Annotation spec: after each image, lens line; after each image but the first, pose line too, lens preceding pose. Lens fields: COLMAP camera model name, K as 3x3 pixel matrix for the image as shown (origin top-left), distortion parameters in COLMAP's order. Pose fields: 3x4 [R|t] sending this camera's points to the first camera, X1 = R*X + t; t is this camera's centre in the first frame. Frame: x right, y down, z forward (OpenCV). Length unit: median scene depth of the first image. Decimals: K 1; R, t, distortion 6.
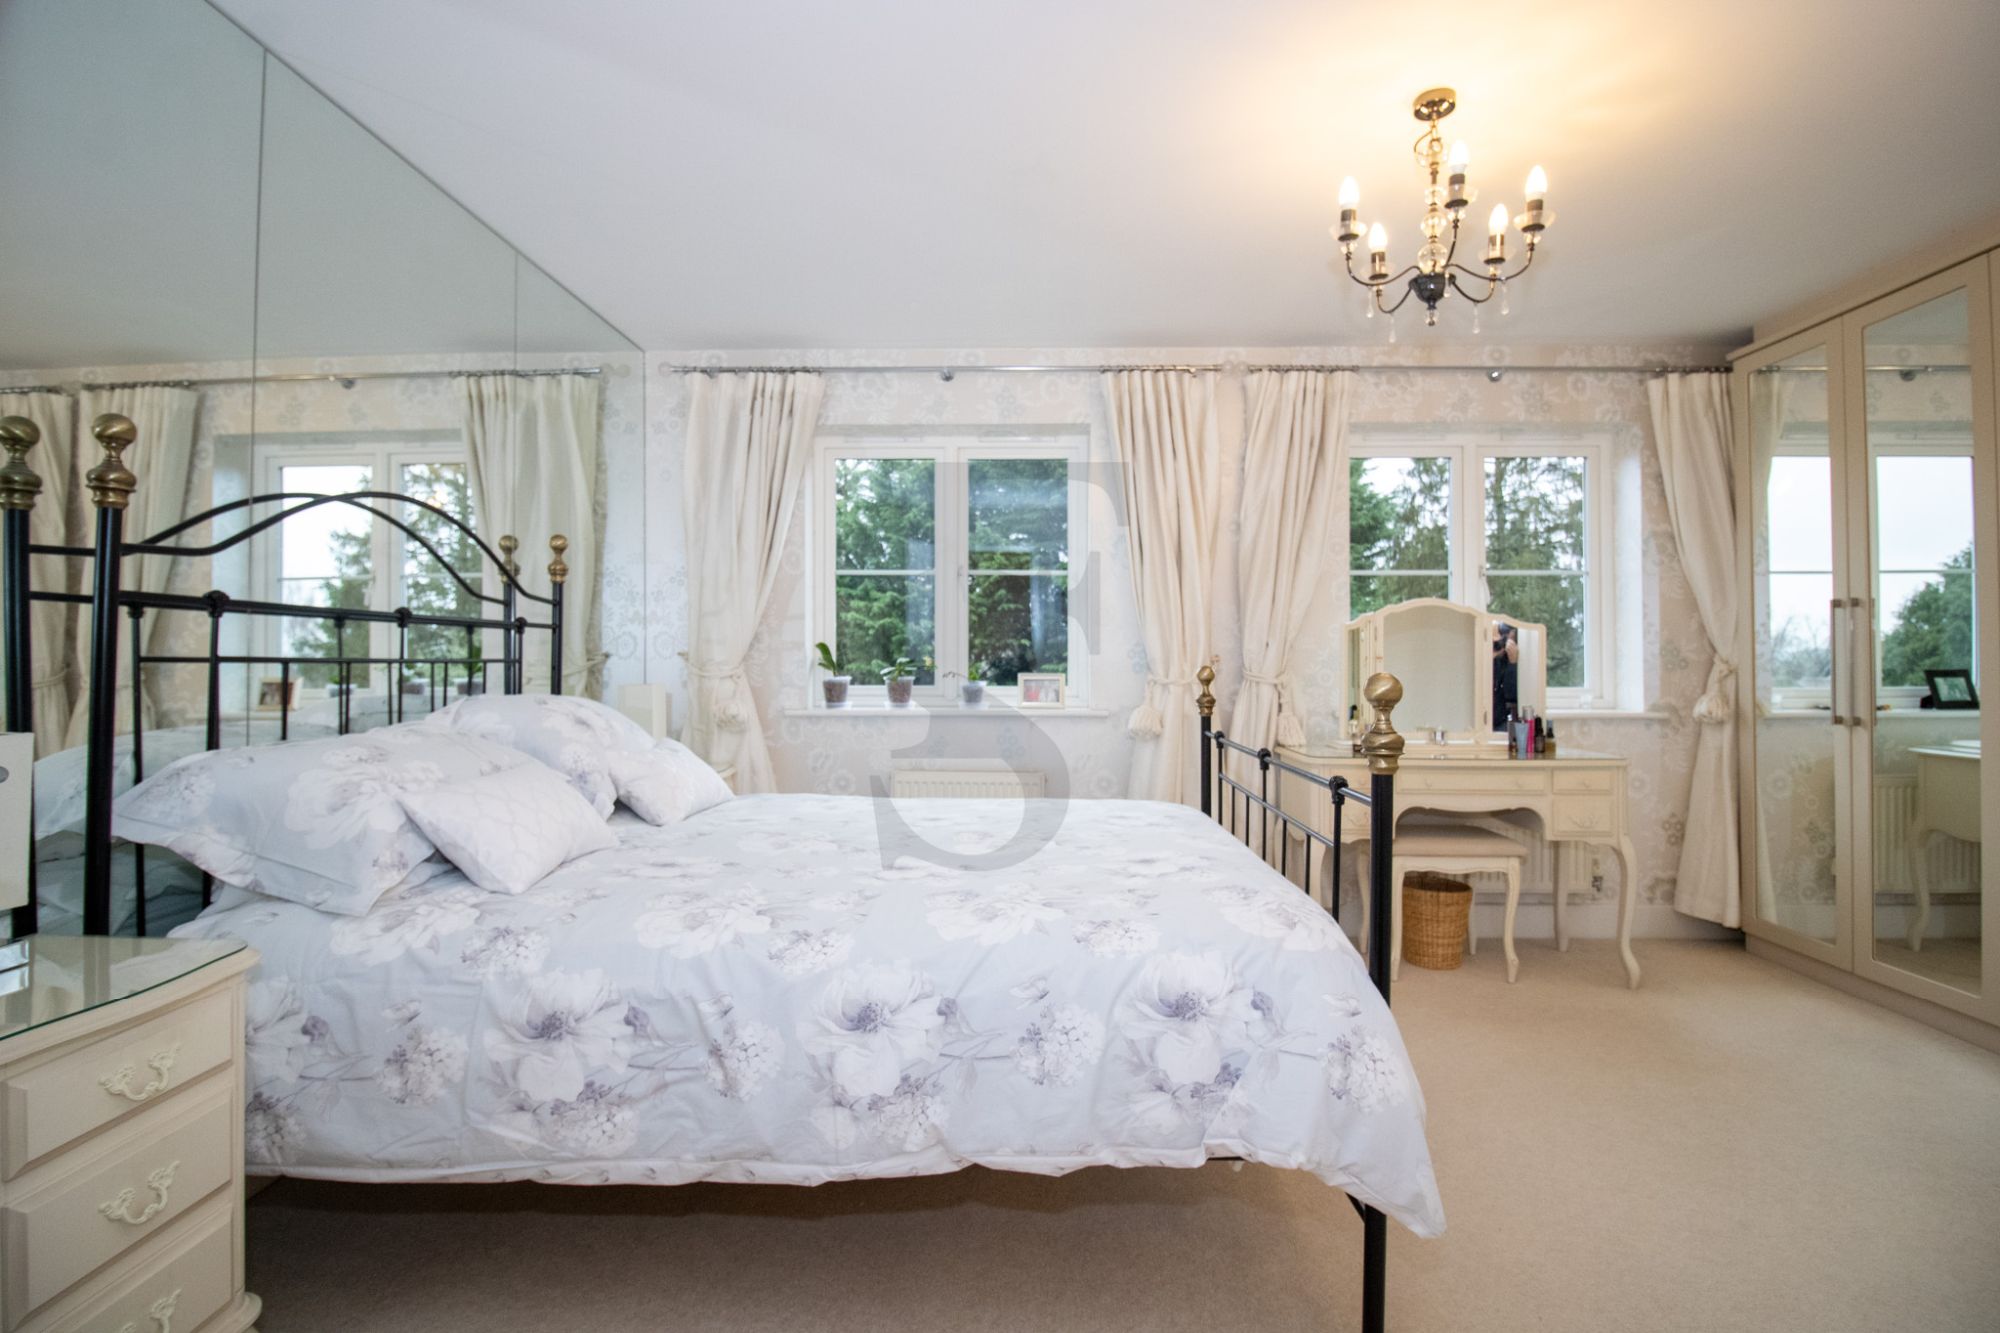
lens RADIAL K [[955.3, 0, 994.6], [0, 955.3, 657.1], [0, 0, 1]] dist [-0.005063, -0.004791]
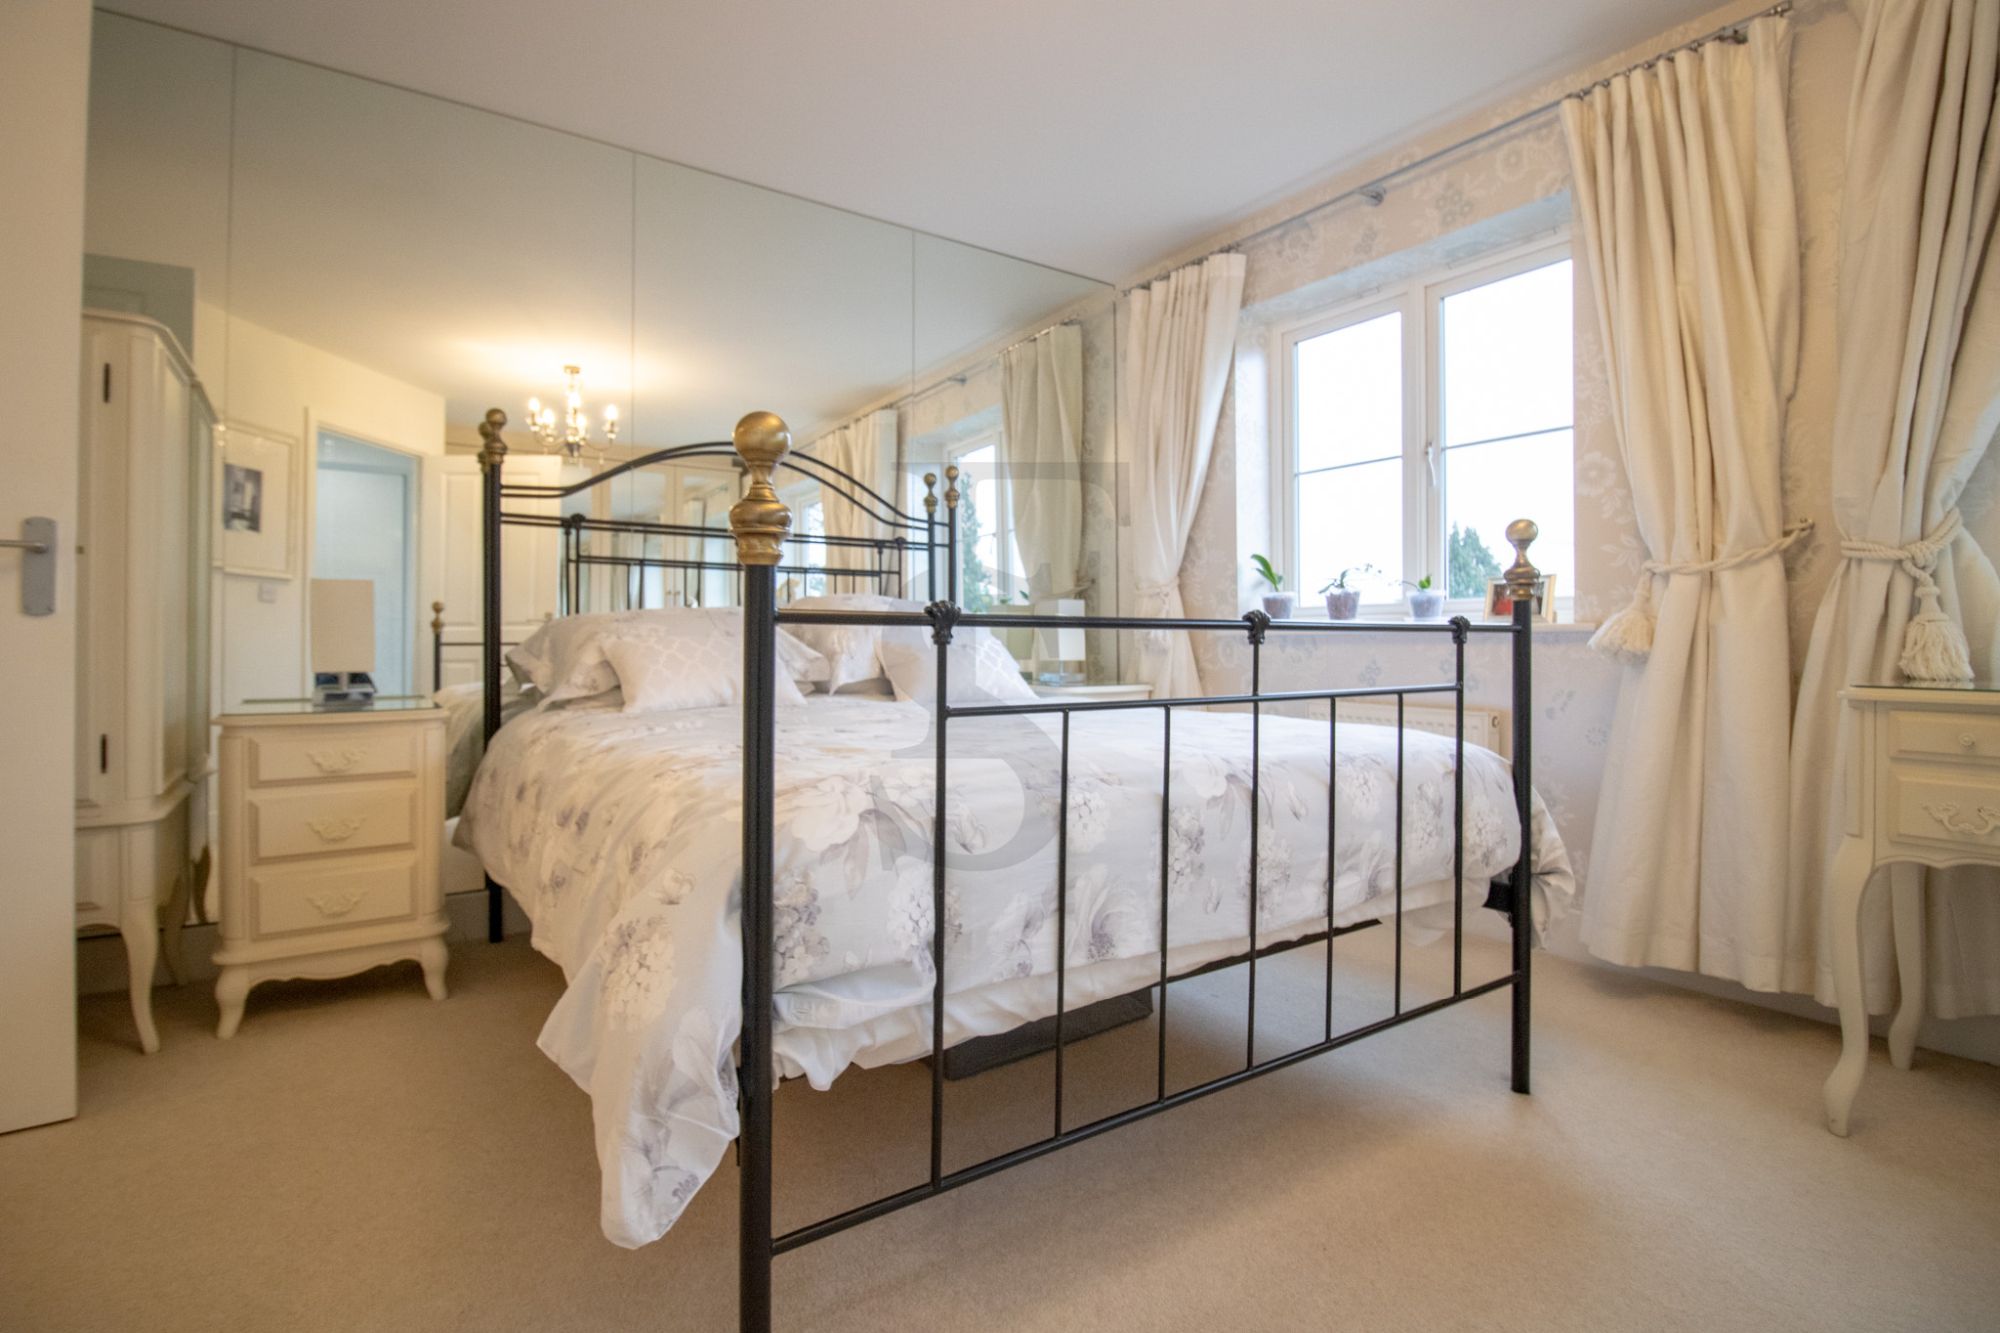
lens RADIAL K [[955.3, 0, 999.0], [0, 955.3, 661.6], [0, 0, 1]] dist [-0.005063, -0.004791]
pose [[0.593058, 0.011851, -0.805073, 0.421506], [0.004911, 0.999820, 0.018336, 0.072158], [0.805145, -0.014828, 0.592893, 0.299332]]
